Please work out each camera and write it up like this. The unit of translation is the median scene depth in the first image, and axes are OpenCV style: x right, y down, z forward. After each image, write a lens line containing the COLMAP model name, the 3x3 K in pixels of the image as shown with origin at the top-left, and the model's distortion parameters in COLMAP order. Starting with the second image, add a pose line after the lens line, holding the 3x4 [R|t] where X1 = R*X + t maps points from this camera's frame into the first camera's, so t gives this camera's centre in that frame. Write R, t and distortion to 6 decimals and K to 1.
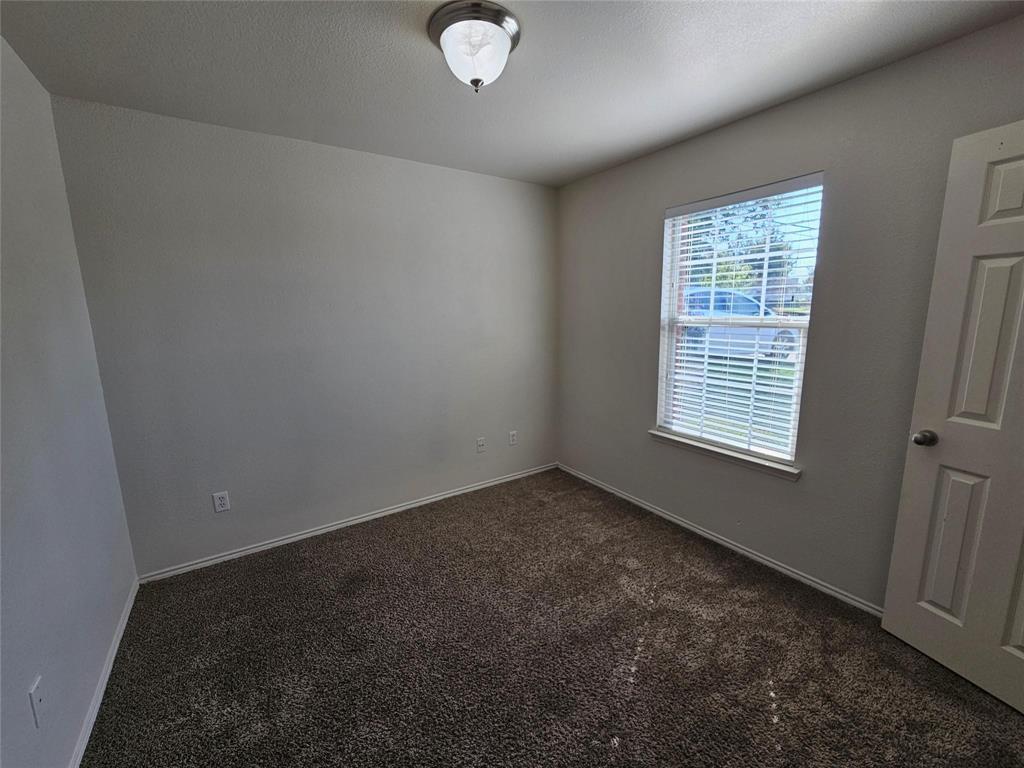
lens RADIAL K [[416.2, 0, 513.2], [0, 416.2, 379.6], [0, 0, 1]] dist [-0.000874, 0.000569]
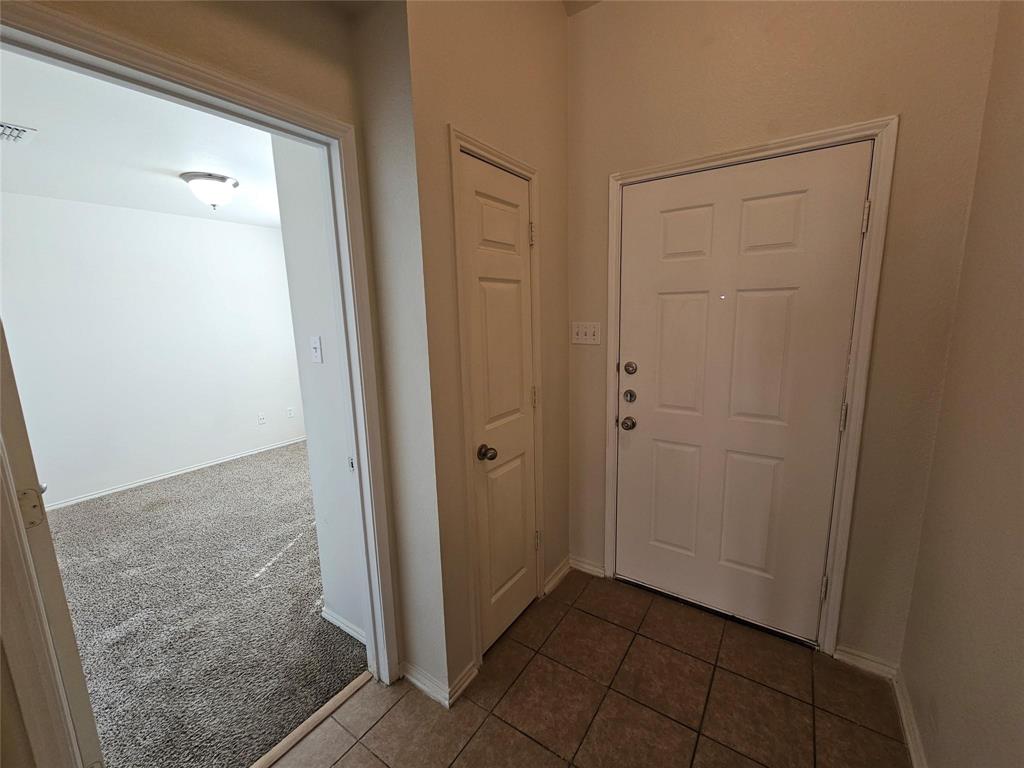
lens RADIAL K [[416.2, 0, 514.4], [0, 416.2, 380.2], [0, 0, 1]] dist [-0.000874, 0.000569]
pose [[0.926309, -0.072673, 0.369689, 0.290027], [0.077005, 0.997026, 0.003047, 0.133736], [-0.368811, 0.025645, 0.929151, -0.868313]]
